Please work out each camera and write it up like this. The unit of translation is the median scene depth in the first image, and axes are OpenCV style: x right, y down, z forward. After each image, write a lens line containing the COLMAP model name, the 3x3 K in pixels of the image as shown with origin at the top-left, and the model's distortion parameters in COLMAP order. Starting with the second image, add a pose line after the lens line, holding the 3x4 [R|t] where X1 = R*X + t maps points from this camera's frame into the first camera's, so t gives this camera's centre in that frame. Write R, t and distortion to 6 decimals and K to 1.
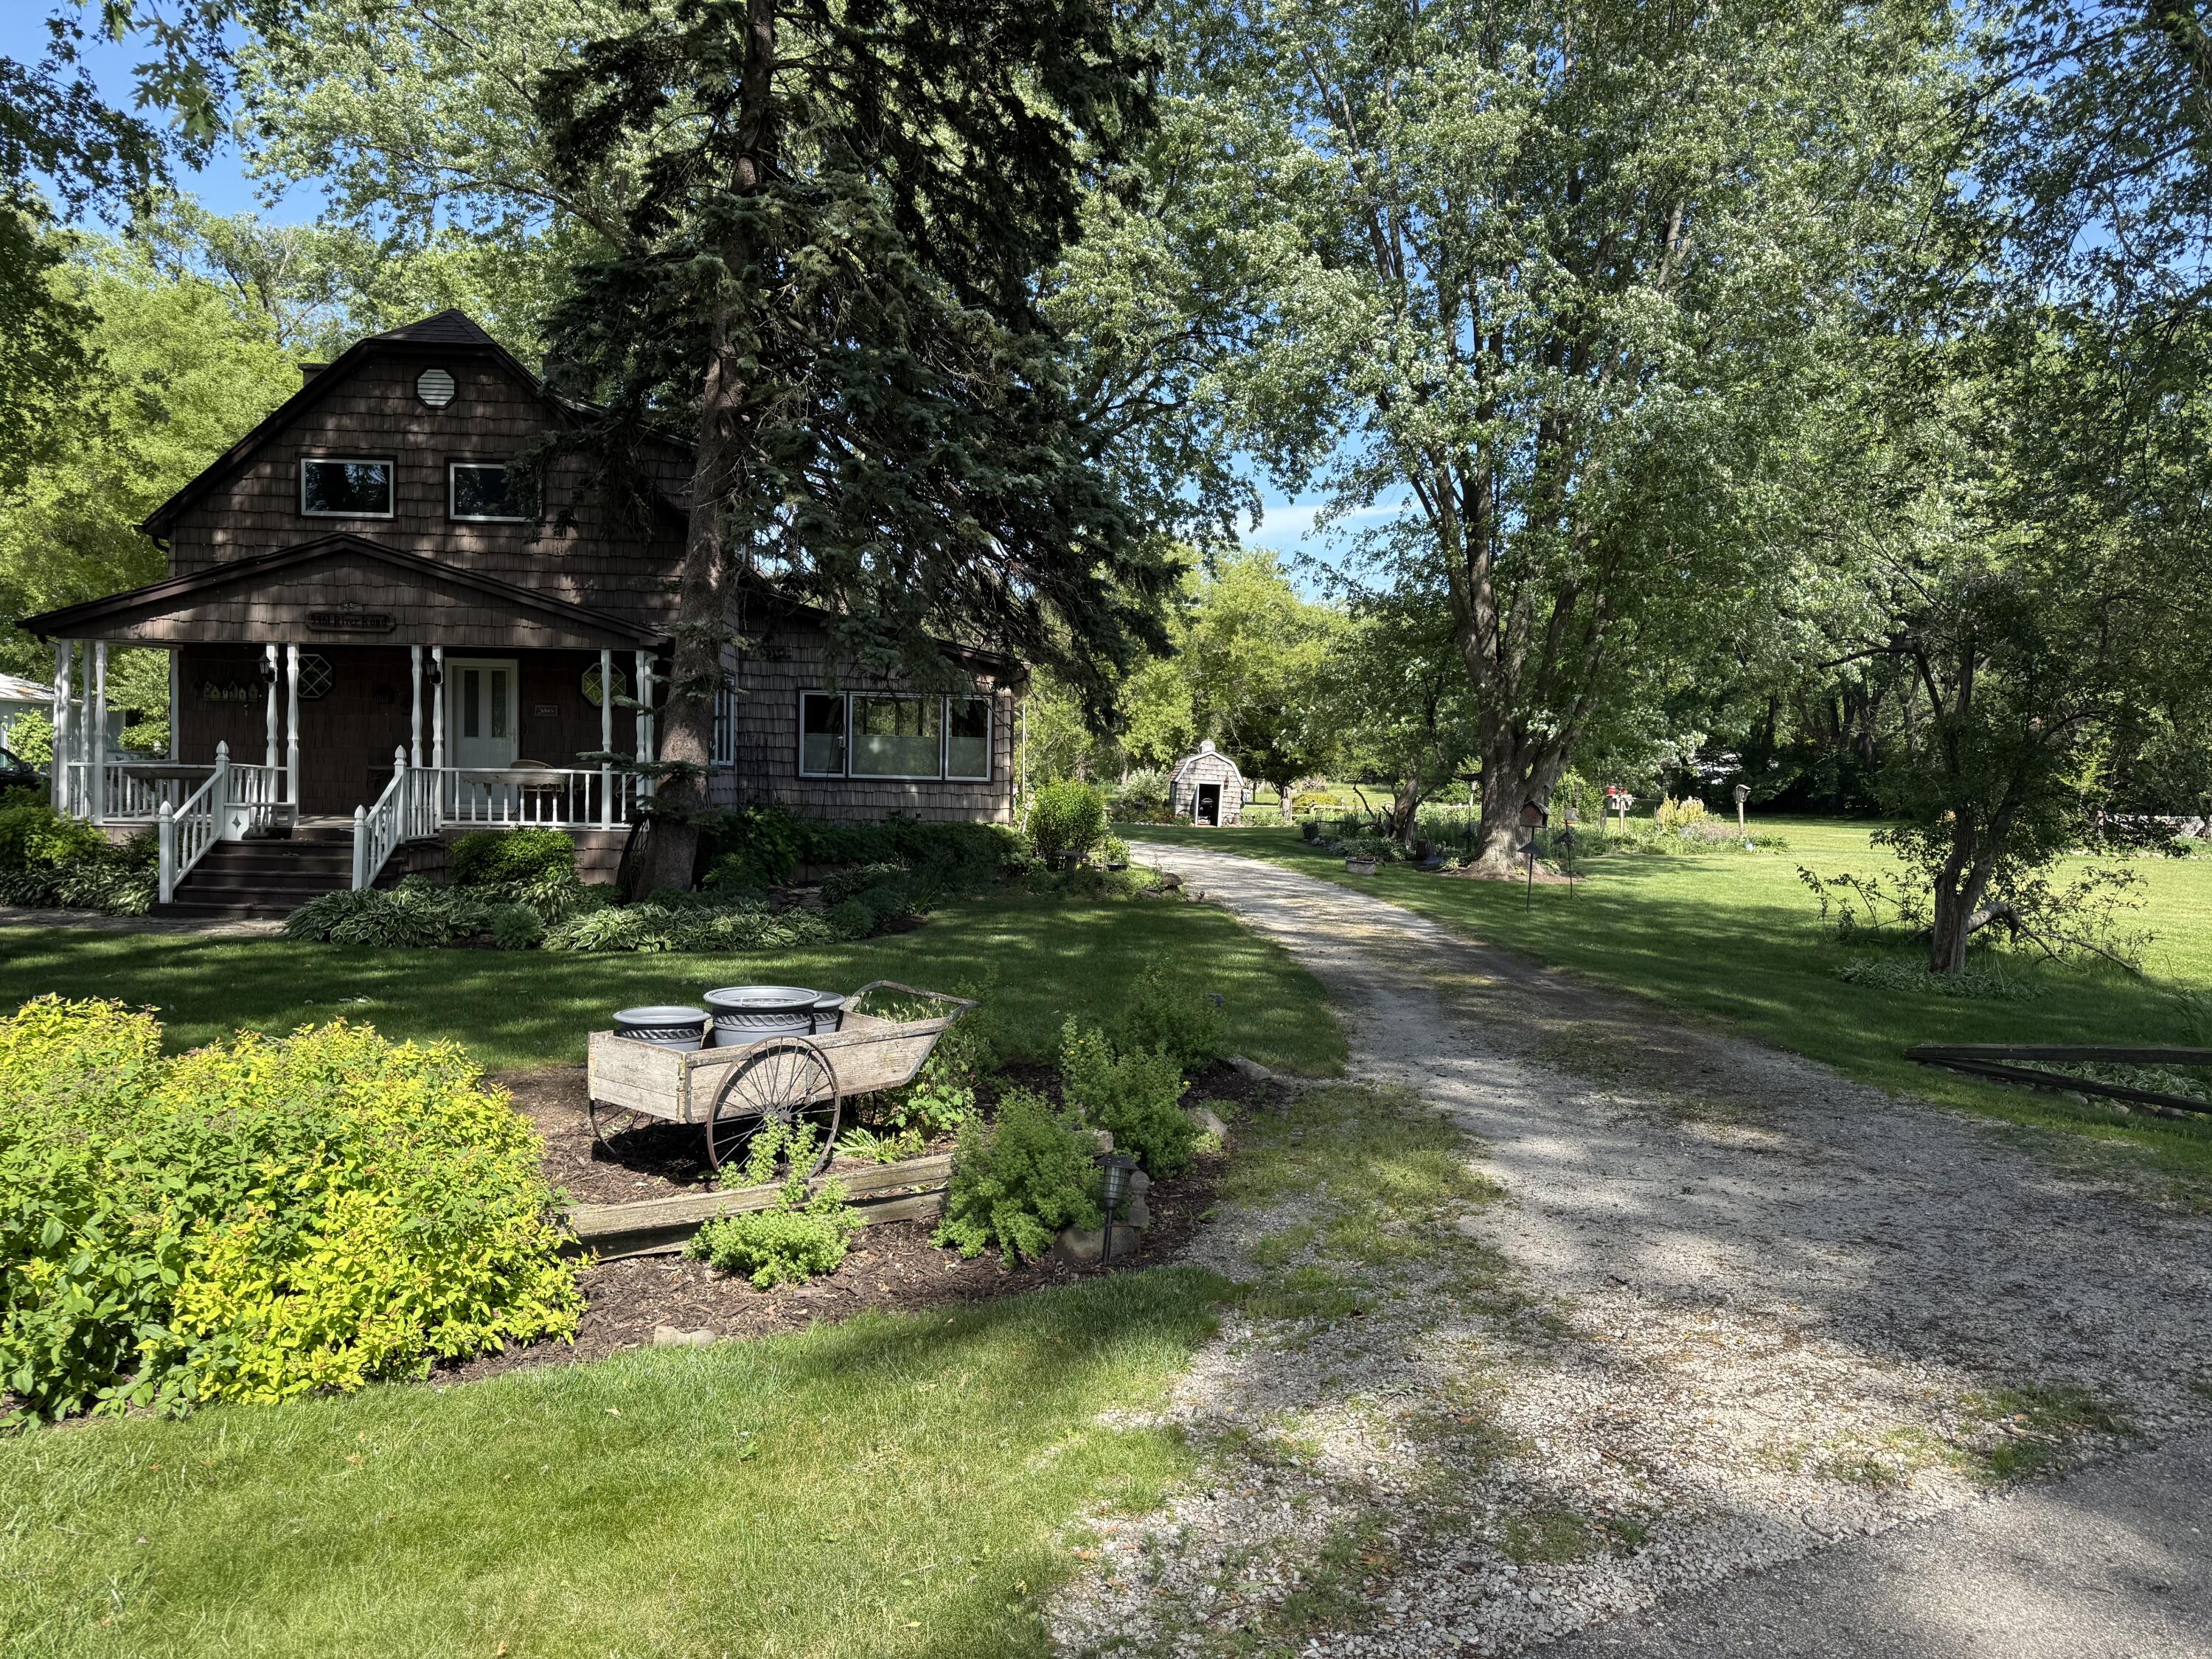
lens RADIAL K [[1507.0, 0, 1106.0], [0, 1507.0, 829.5], [0, 0, 1]] dist [0.004900, -0.000387]
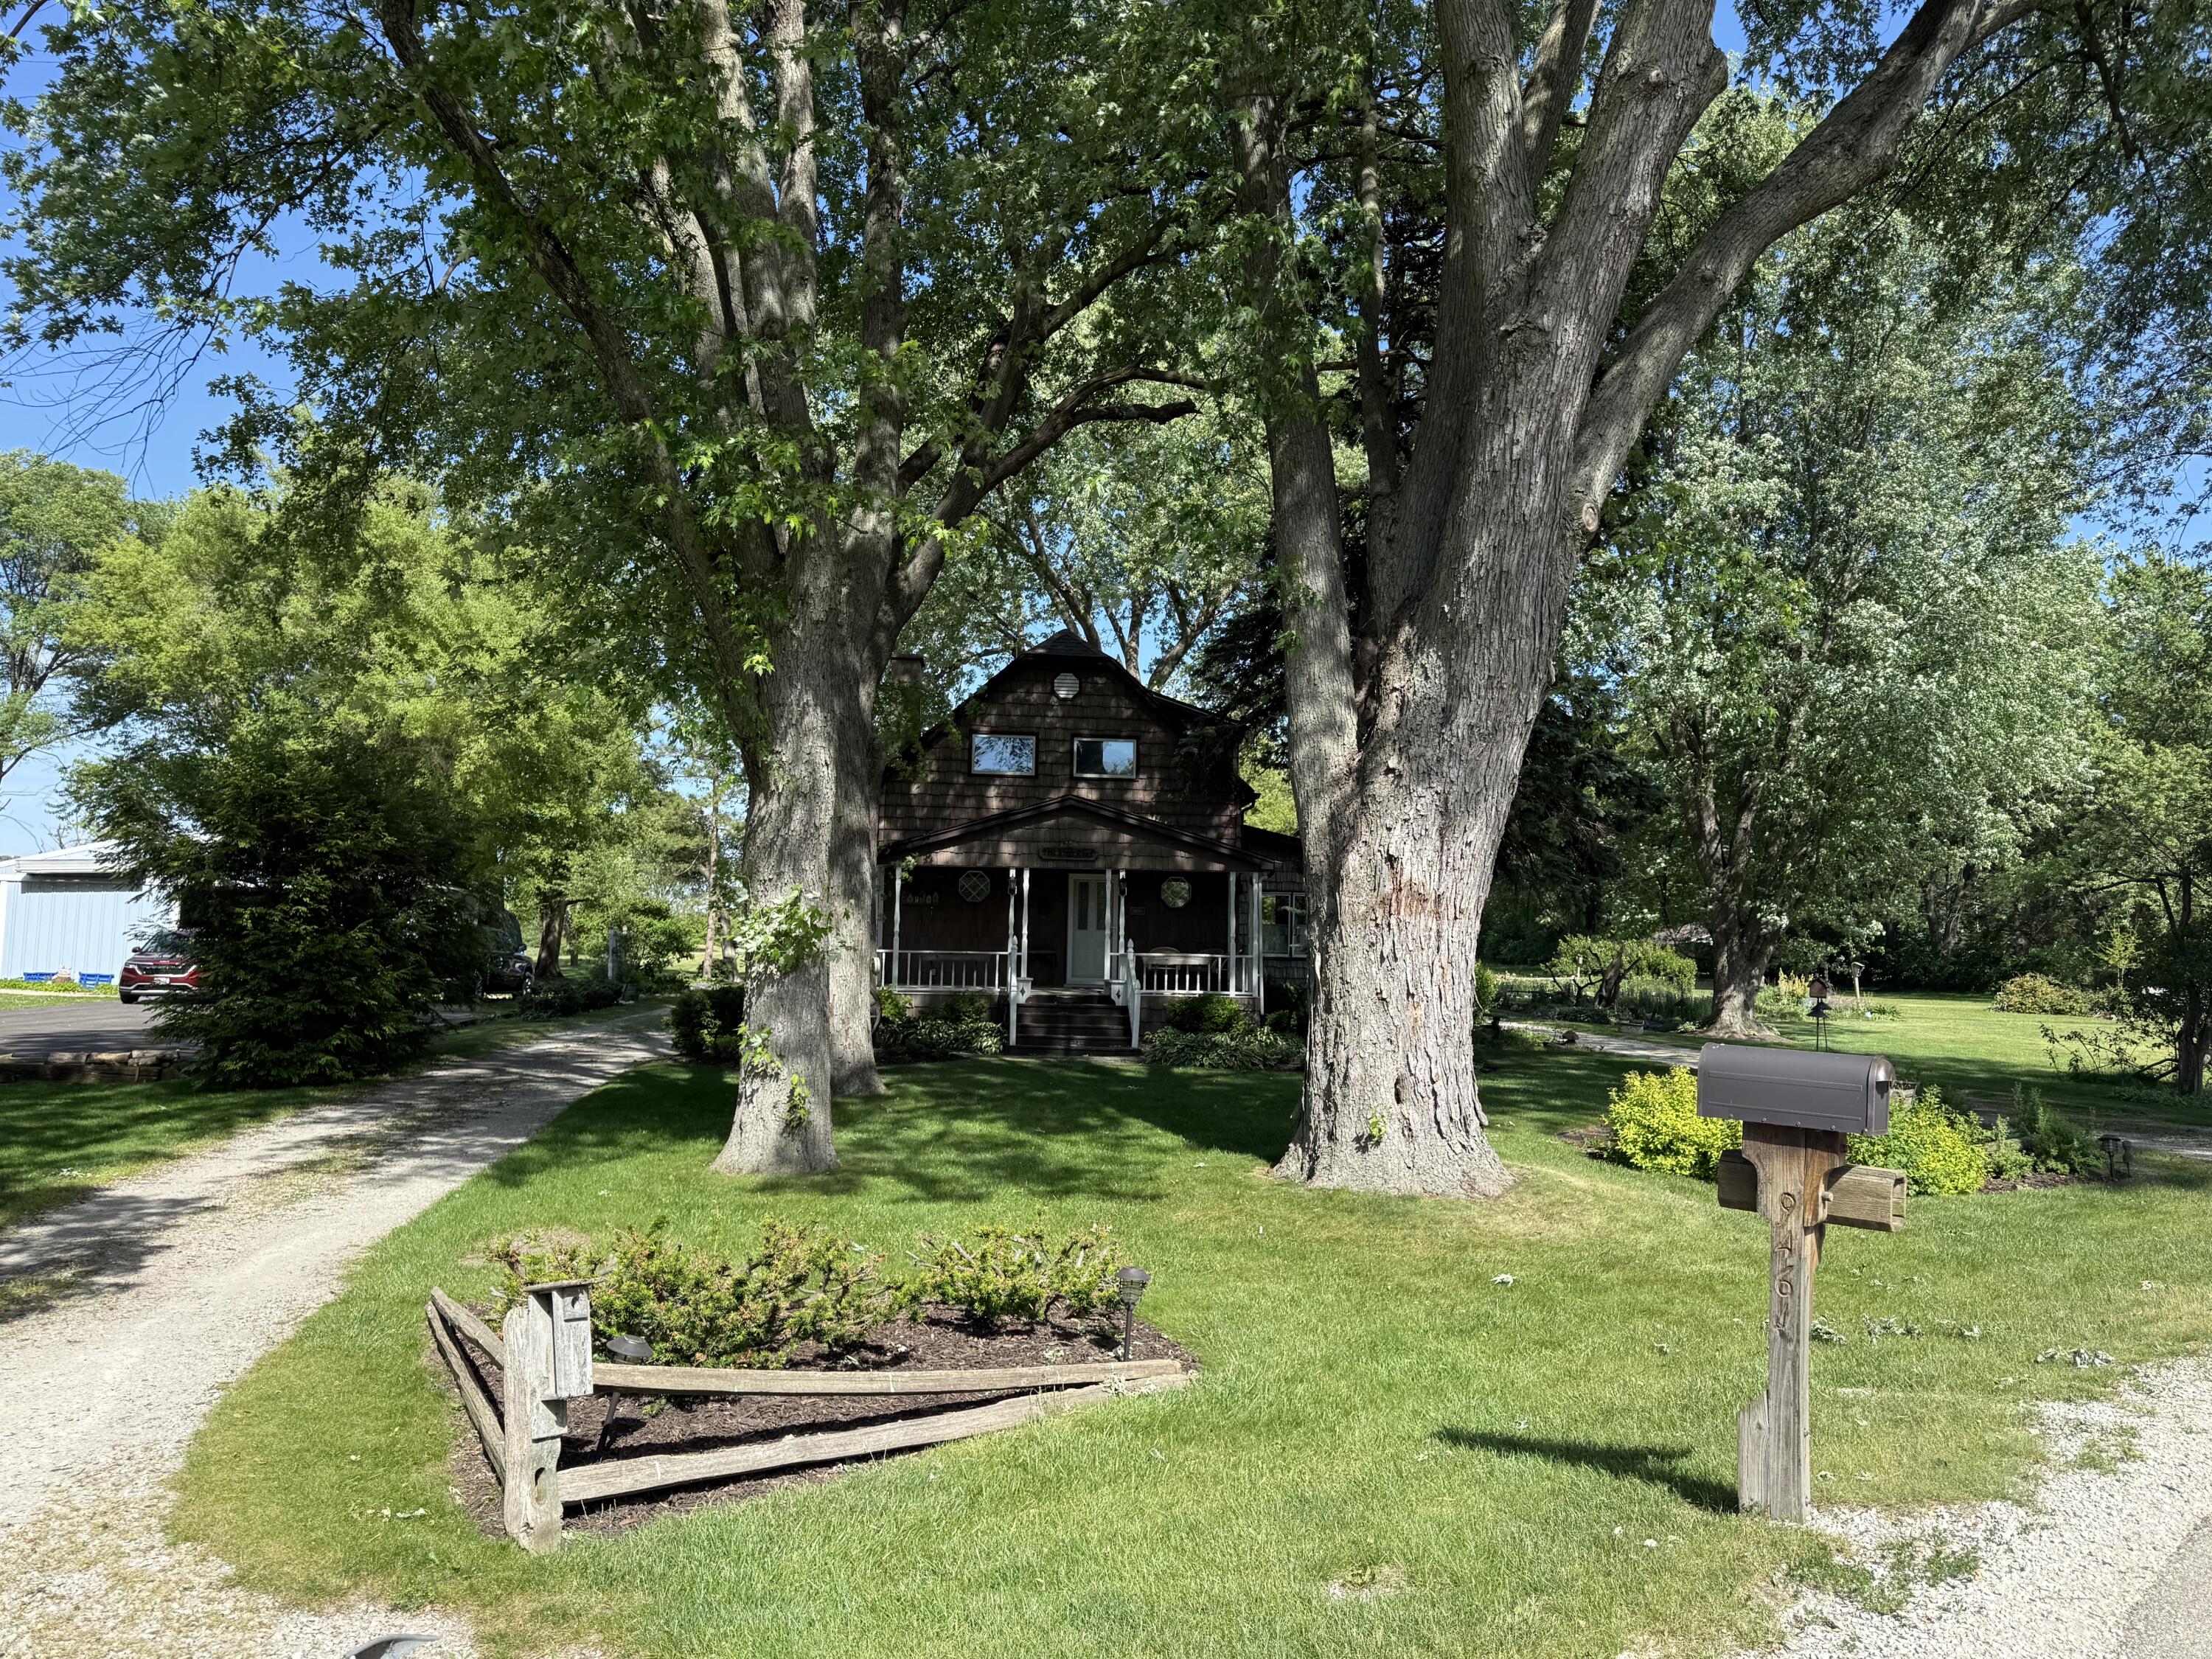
lens RADIAL K [[1504.4, 0, 1106.0], [0, 1504.4, 829.5], [0, 0, 1]] dist [0.034555, 0.001583]
pose [[0.999909, 0.002432, 0.013242, -0.472892], [-0.000941, 0.993766, -0.111478, 0.002384], [-0.013431, 0.111455, 0.993679, -0.454210]]
